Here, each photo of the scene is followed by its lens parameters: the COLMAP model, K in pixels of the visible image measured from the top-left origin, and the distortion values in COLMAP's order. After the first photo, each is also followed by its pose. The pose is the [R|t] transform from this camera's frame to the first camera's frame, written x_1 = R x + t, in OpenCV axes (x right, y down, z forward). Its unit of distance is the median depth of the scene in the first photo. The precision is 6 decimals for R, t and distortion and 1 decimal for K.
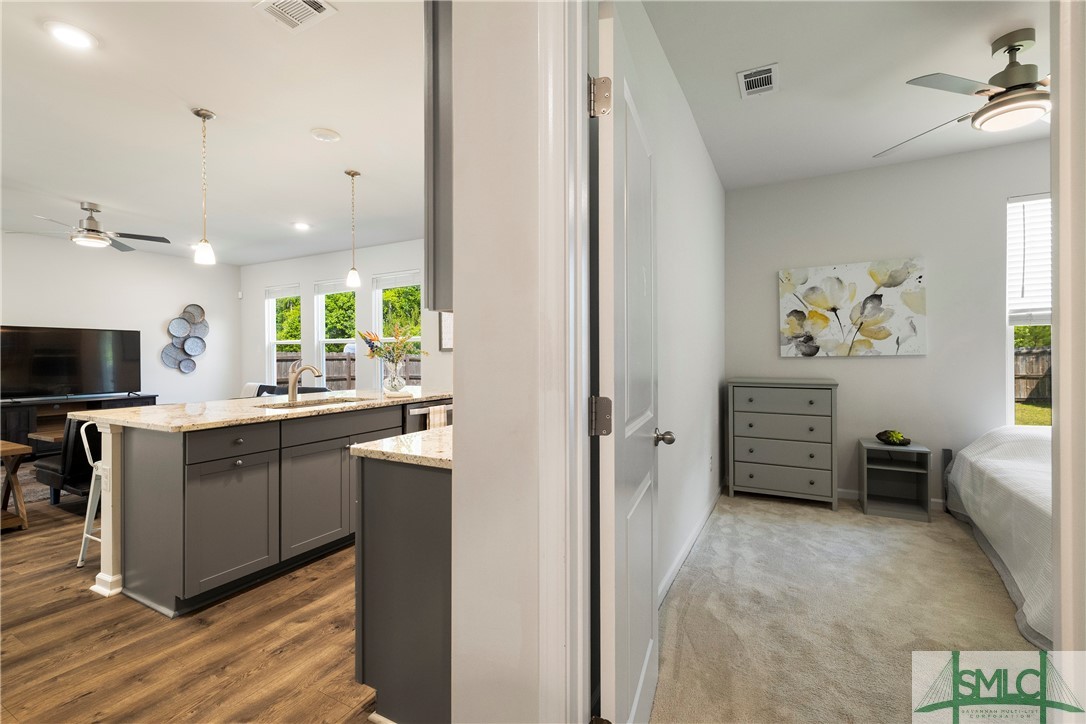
lens RADIAL K [[475.4, 0, 540.5], [0, 475.4, 354.5], [0, 0, 1]] dist [0.000839, 0.000135]
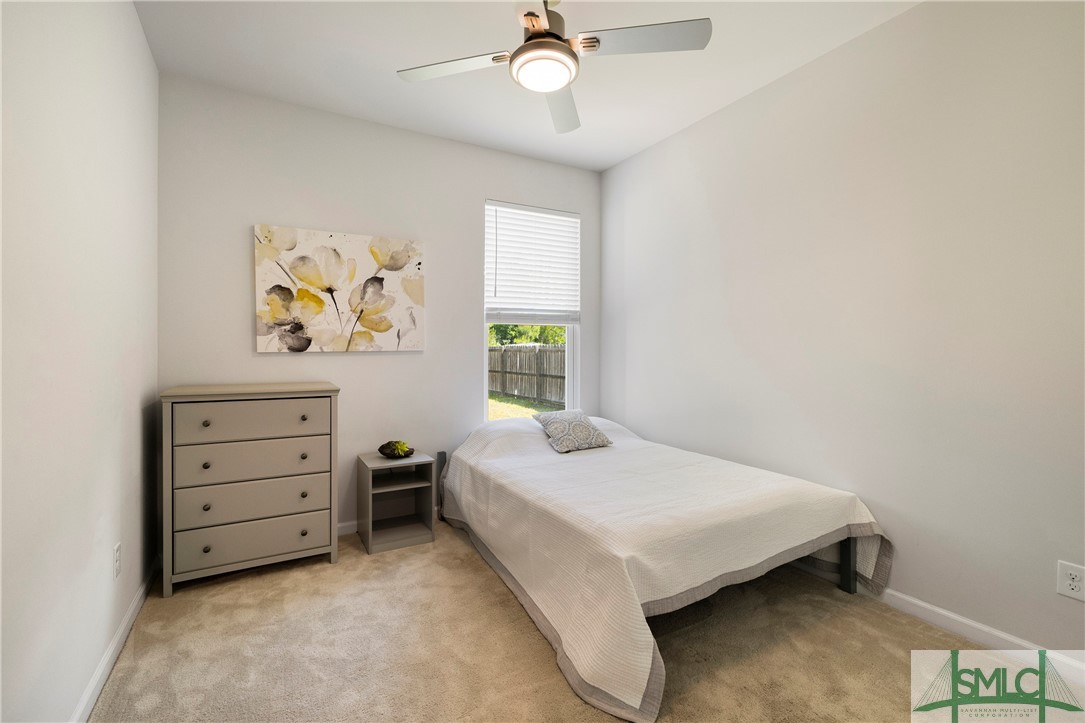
lens RADIAL K [[475.0, 0, 540.0], [0, 475.0, 354.0], [0, 0, 1]] dist [0.000839, 0.000135]
pose [[0.520513, 0.002592, 0.853850, 0.155787], [-0.004520, 0.999990, -0.000280, 0.006305], [-0.853842, -0.003714, 0.520519, 0.343344]]
